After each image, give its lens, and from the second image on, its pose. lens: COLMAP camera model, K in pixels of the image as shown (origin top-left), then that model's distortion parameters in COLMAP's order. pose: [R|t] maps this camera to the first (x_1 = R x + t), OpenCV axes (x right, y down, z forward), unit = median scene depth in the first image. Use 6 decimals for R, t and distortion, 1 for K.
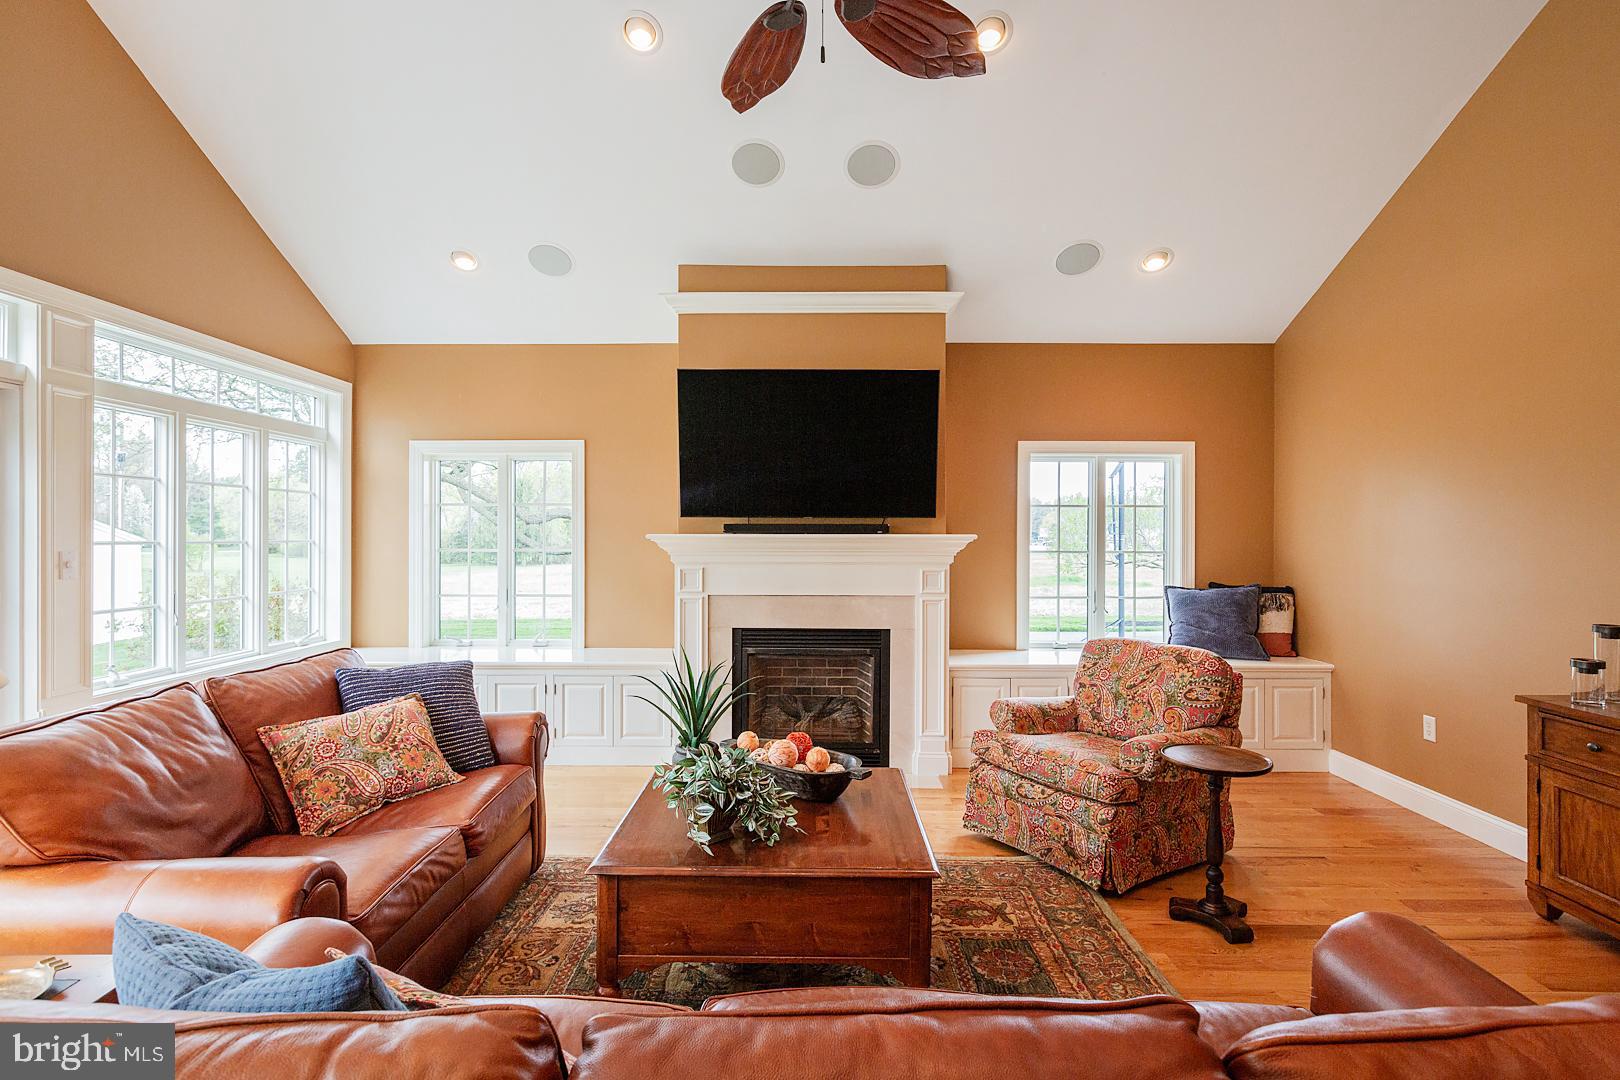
lens RADIAL K [[793.0, 0, 810.0], [0, 793.0, 540.0], [0, 0, 1]] dist [-0.003967, -0.000488]
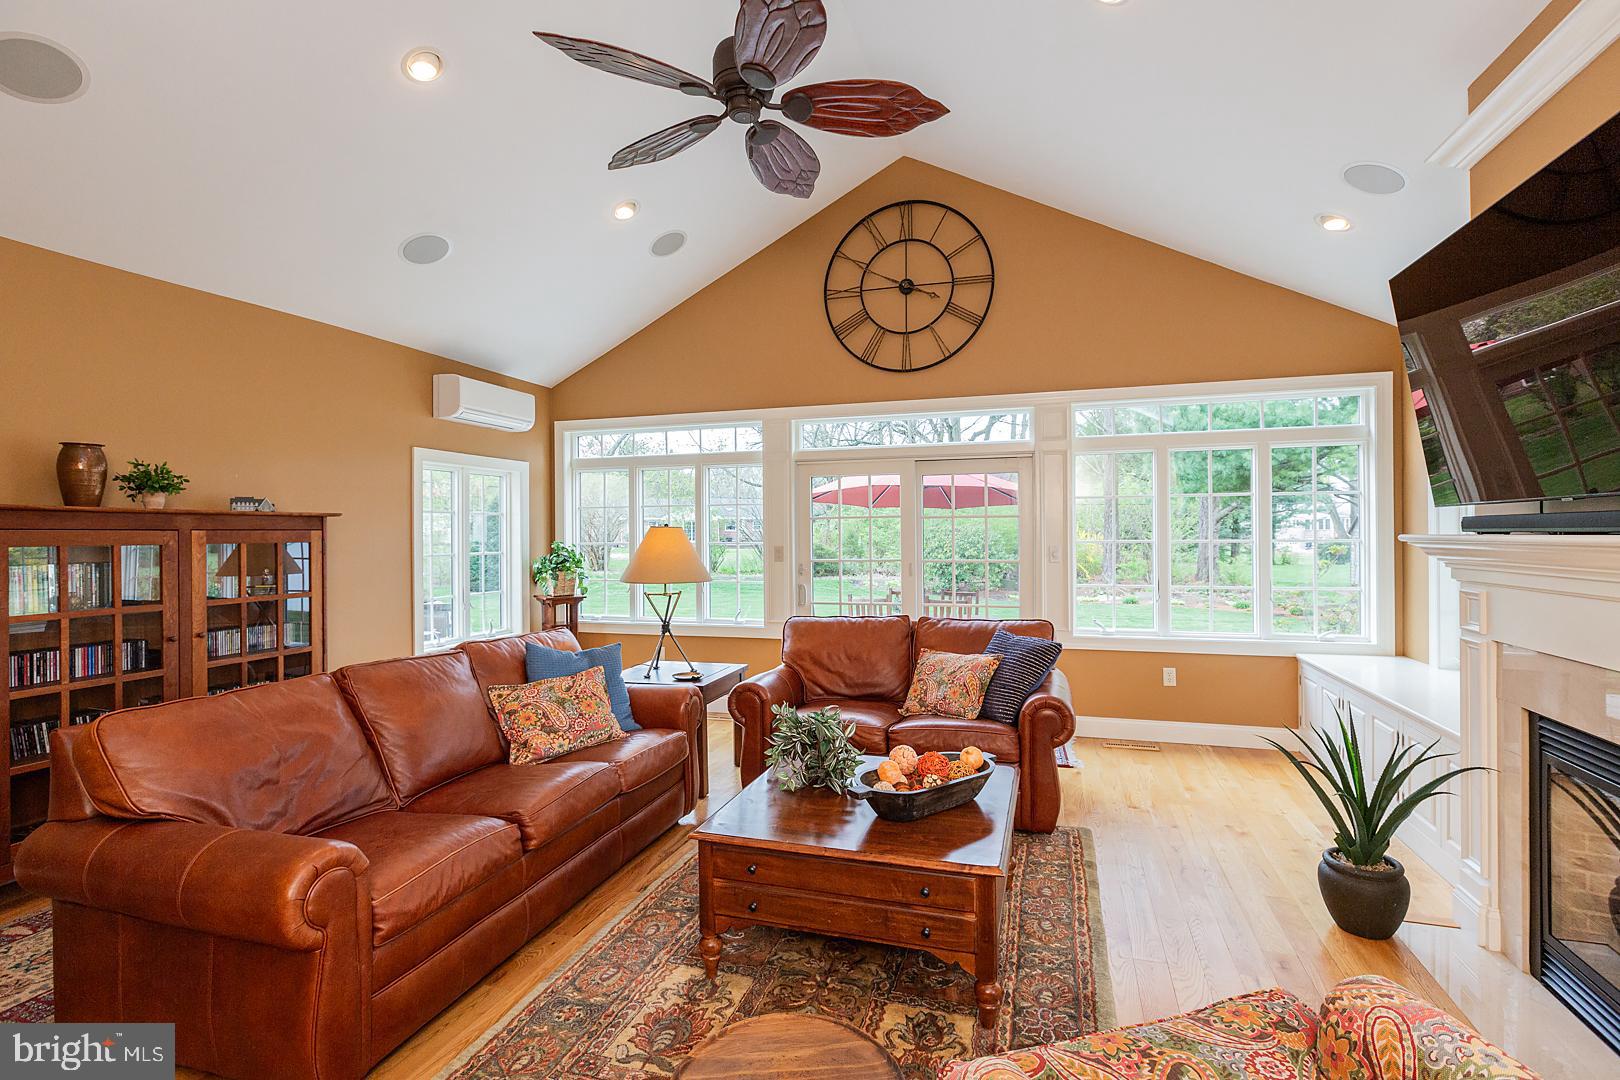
lens RADIAL K [[759.9, 0, 809.1], [0, 759.9, 533.1], [0, 0, 1]] dist [0.001684, 0.000097]
pose [[-0.304628, -0.003038, -0.952467, 0.534067], [0.004059, 0.999982, -0.004488, -0.006281], [0.952463, -0.005234, -0.304610, 0.690982]]
